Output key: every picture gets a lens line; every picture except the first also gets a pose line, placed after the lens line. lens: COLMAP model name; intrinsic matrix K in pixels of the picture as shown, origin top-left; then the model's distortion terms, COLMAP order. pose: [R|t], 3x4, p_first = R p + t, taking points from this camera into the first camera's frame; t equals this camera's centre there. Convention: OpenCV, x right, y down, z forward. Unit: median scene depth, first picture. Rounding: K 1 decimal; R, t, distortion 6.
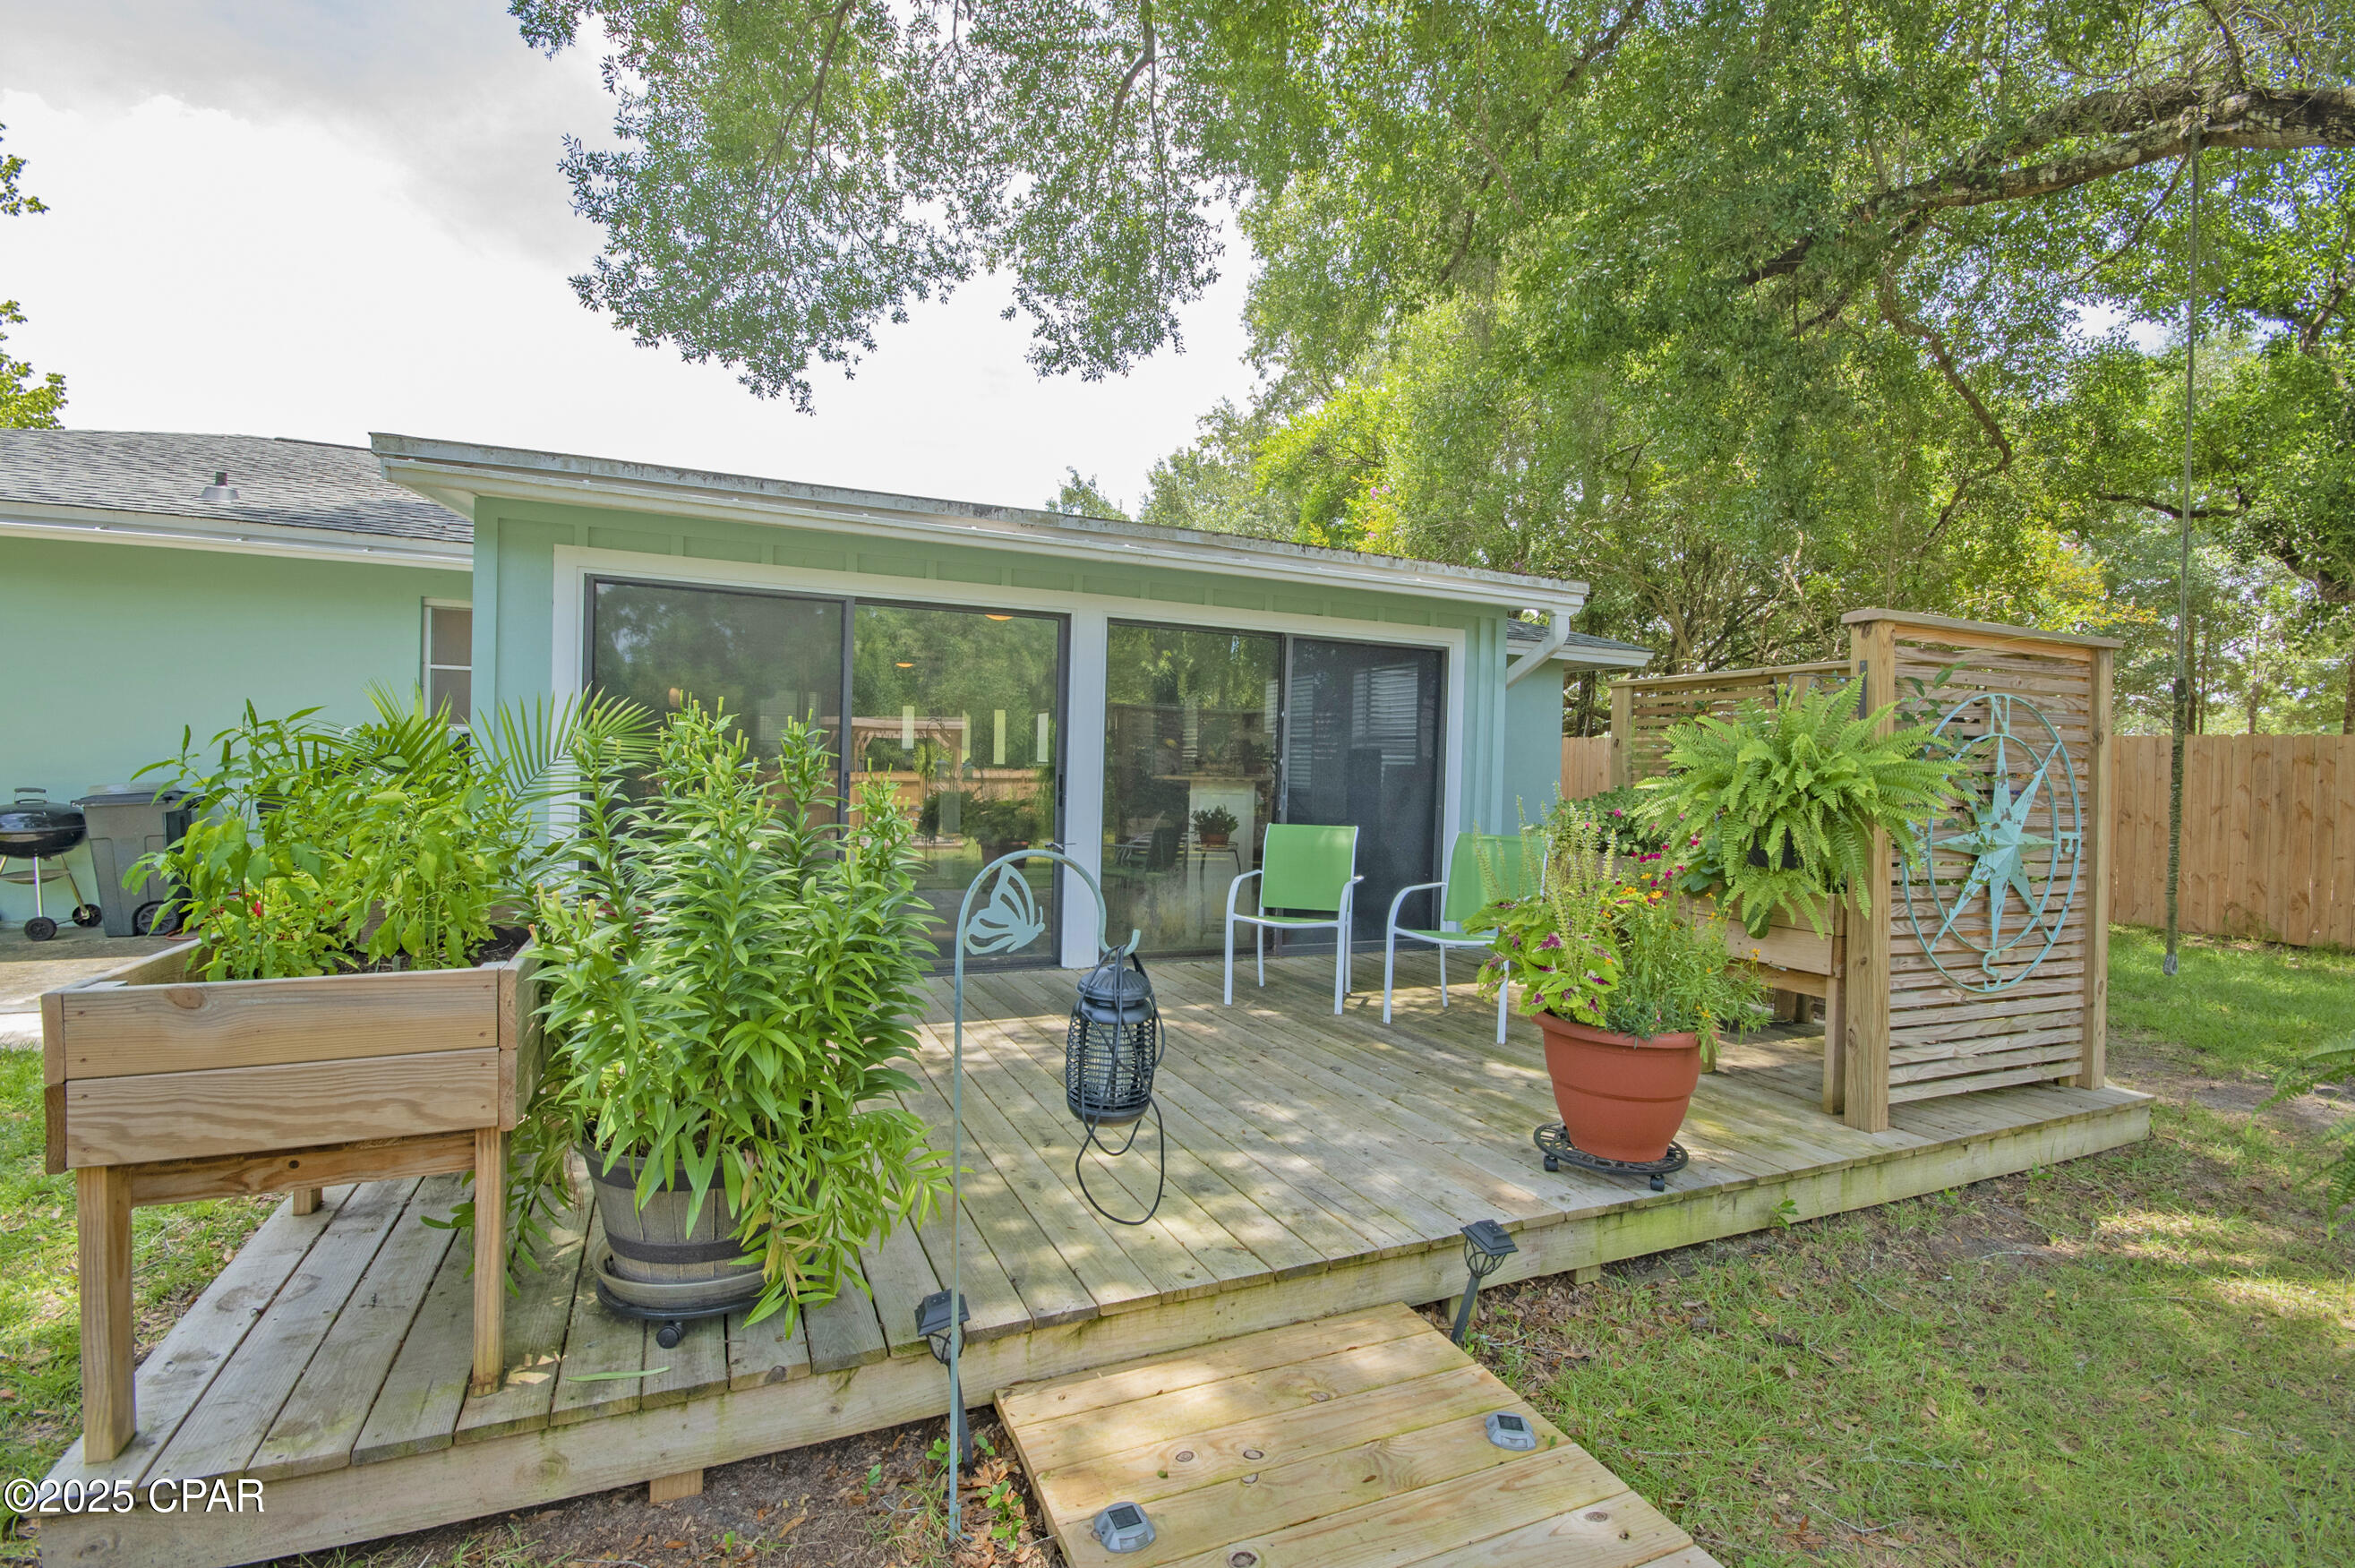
lens RADIAL K [[1052.4, 0, 1177.5], [0, 1052.4, 784.0], [0, 0, 1]] dist [0.012262, -0.012233]
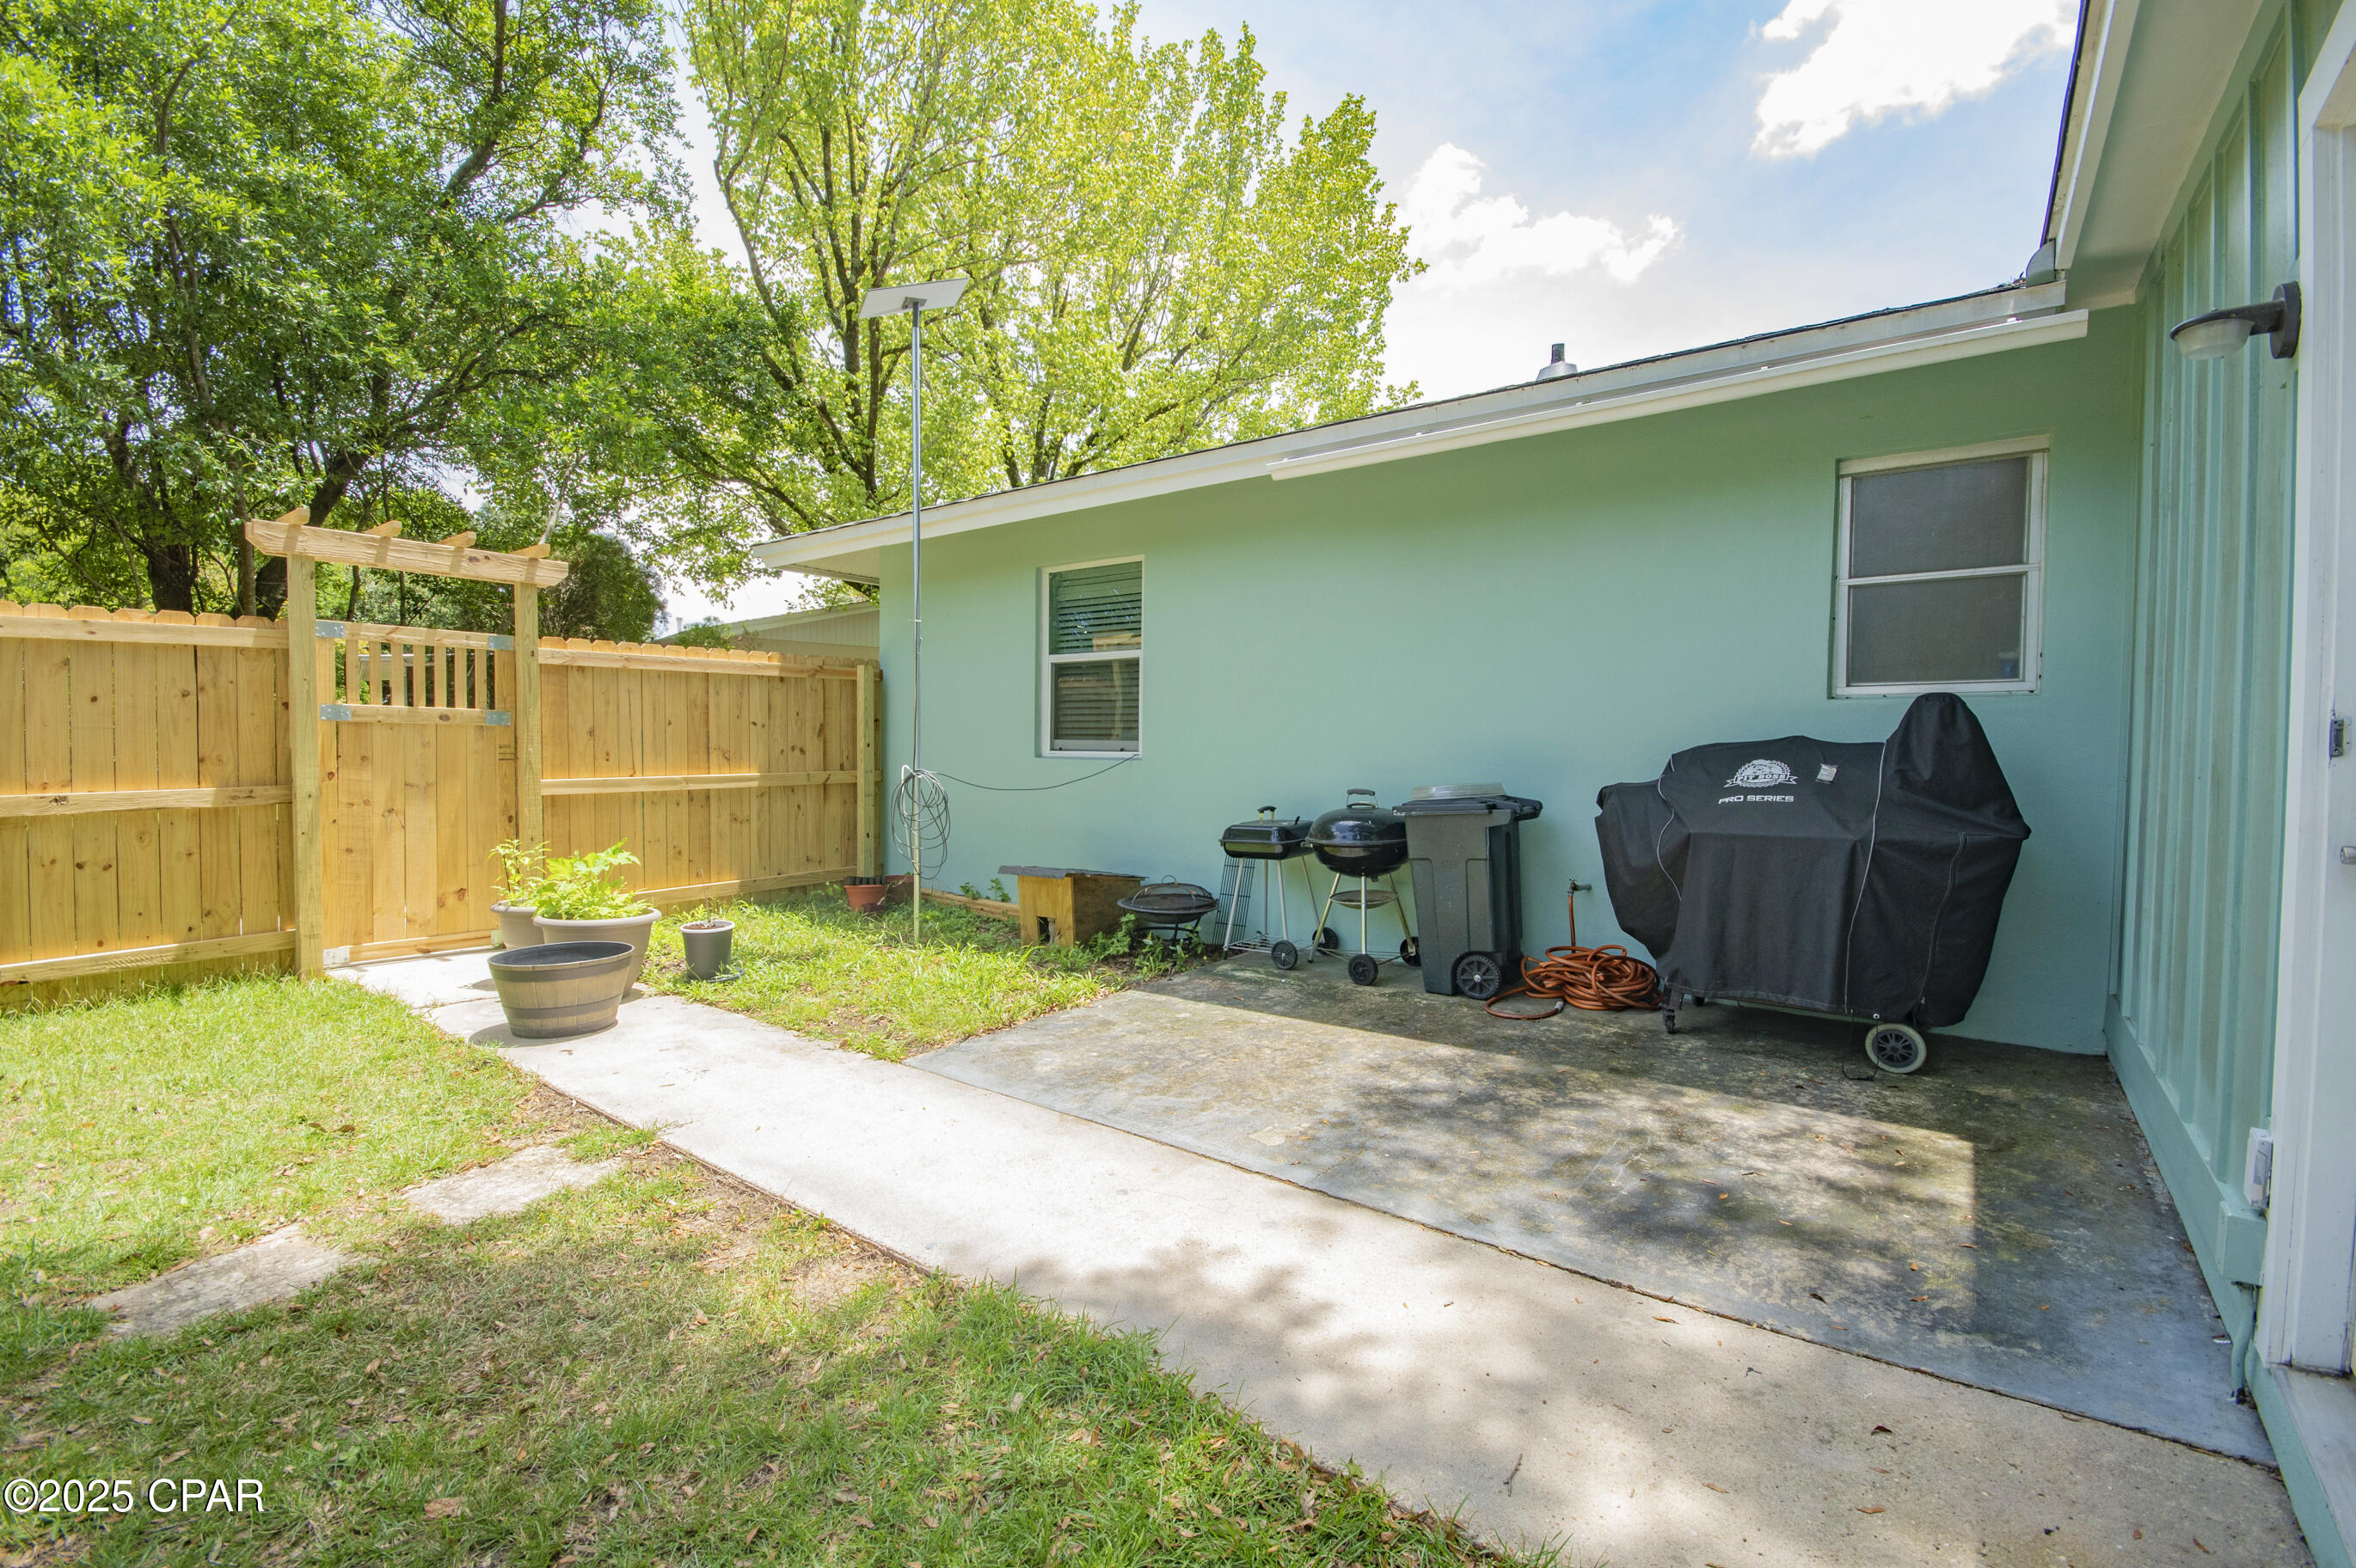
lens RADIAL K [[1052.7, 0, 1178.0], [0, 1052.7, 784.0], [0, 0, 1]] dist [0.012262, -0.012233]
pose [[0.475195, 0.007073, -0.879852, -0.444859], [-0.012919, 0.999916, 0.001061, 0.000974], [0.879785, 0.010863, 0.475247, 0.487352]]
